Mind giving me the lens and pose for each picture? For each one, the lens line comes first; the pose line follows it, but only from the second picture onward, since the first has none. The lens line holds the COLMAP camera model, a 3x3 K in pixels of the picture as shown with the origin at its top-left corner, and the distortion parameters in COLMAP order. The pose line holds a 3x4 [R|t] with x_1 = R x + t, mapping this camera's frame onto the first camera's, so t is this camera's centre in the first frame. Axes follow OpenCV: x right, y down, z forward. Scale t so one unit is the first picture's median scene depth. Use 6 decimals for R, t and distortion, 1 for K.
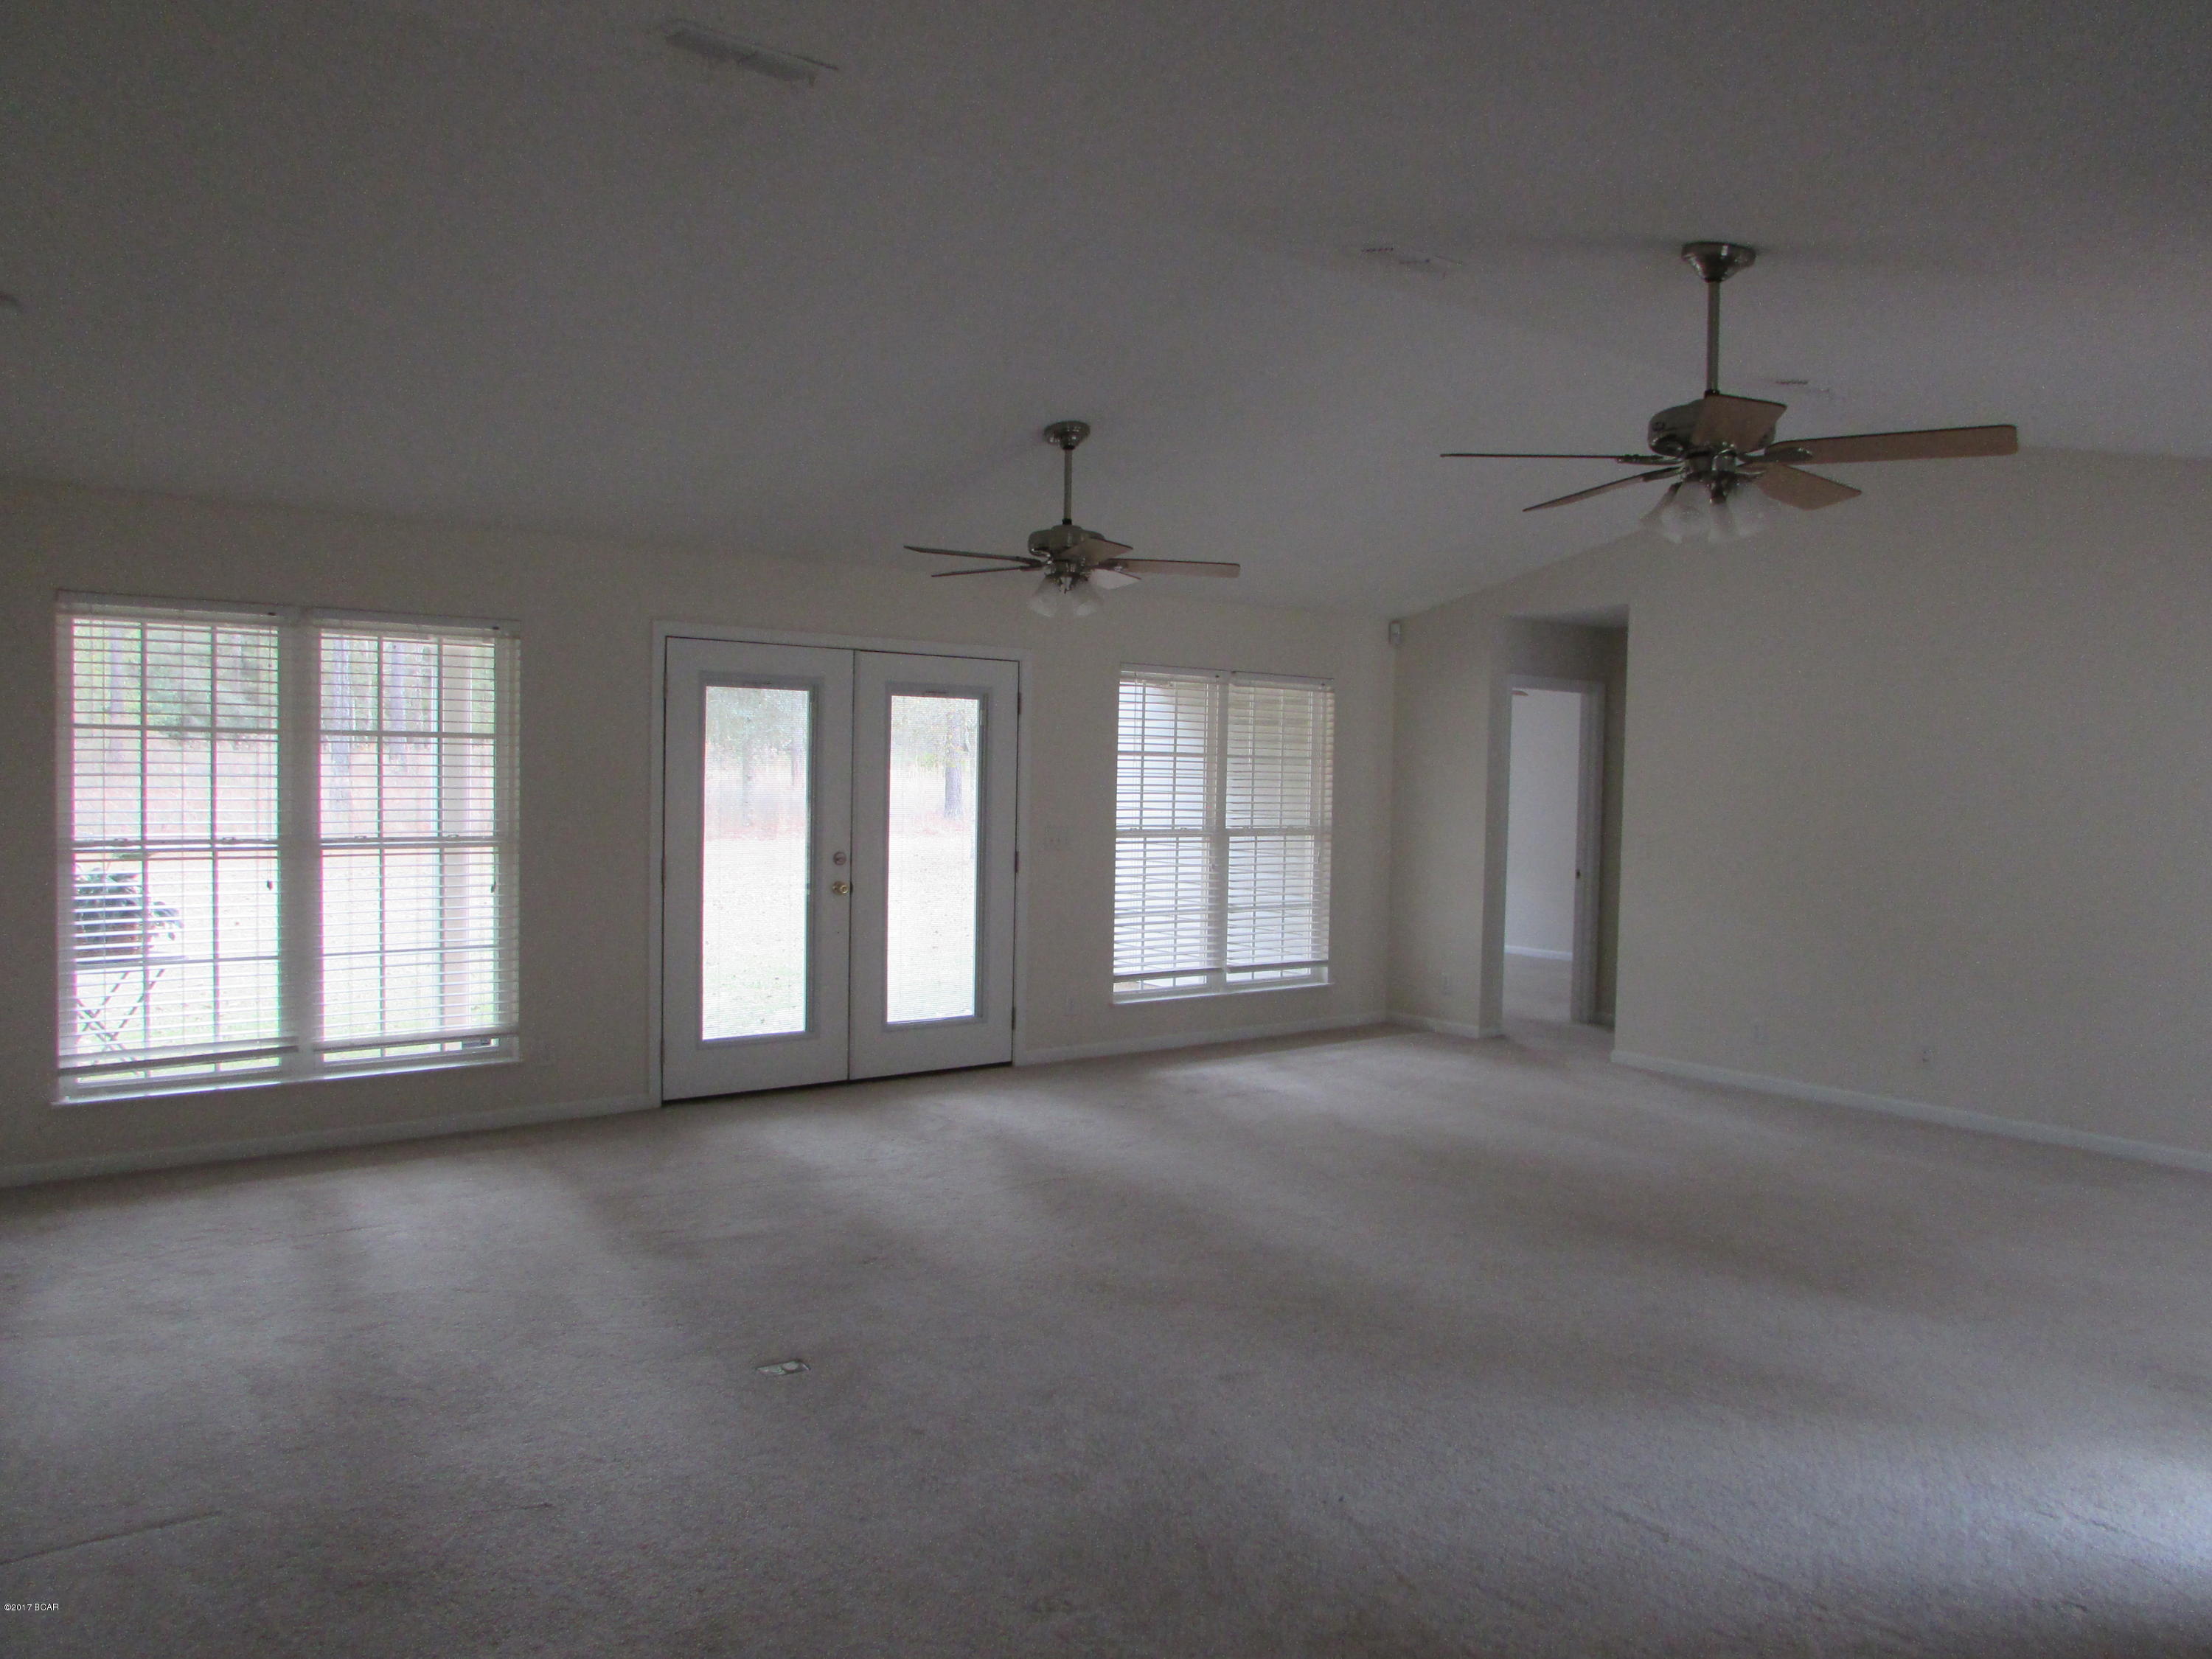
lens RADIAL K [[1559.9, 0, 1106.0], [0, 1559.9, 829.5], [0, 0, 1]] dist [-0.041949, 0.020201]
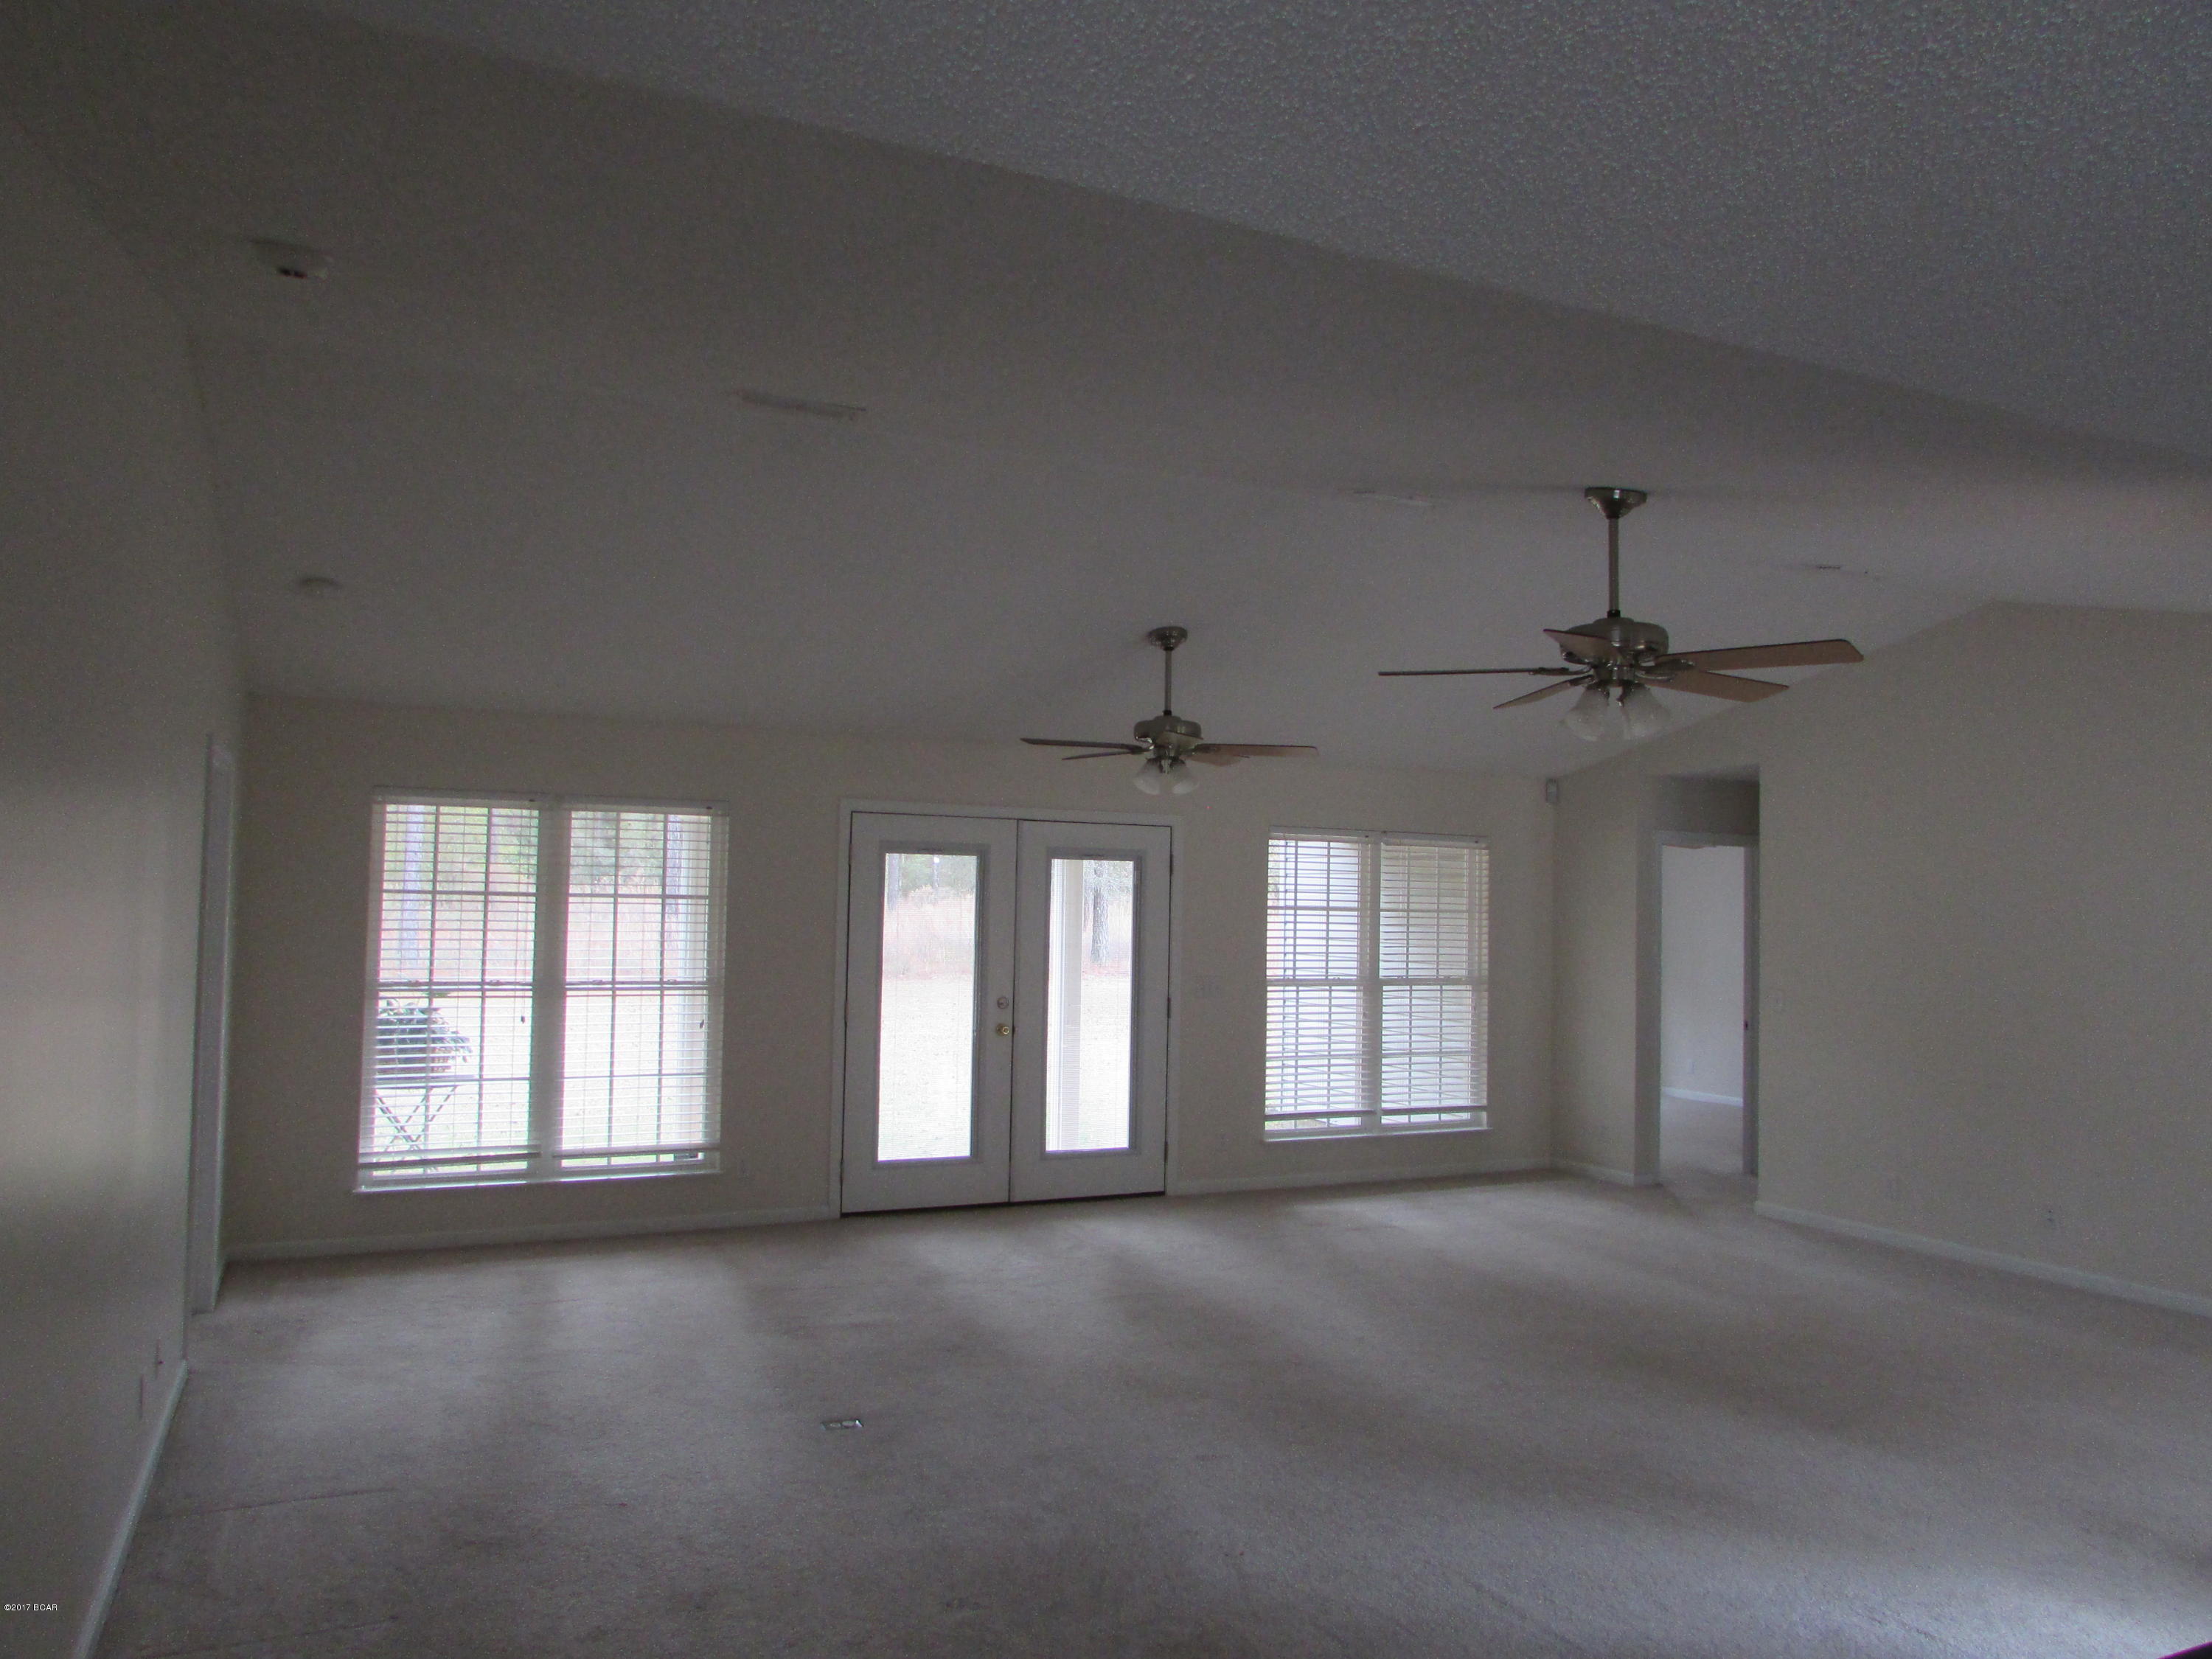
lens RADIAL K [[1559.9, 0, 1106.0], [0, 1559.9, 829.5], [0, 0, 1]] dist [-0.041949, 0.020201]
pose [[0.979880, -0.009701, -0.199351, 0.146922], [-0.008186, 0.996024, -0.088708, -0.008174], [0.199418, 0.088555, 0.975905, -0.116789]]
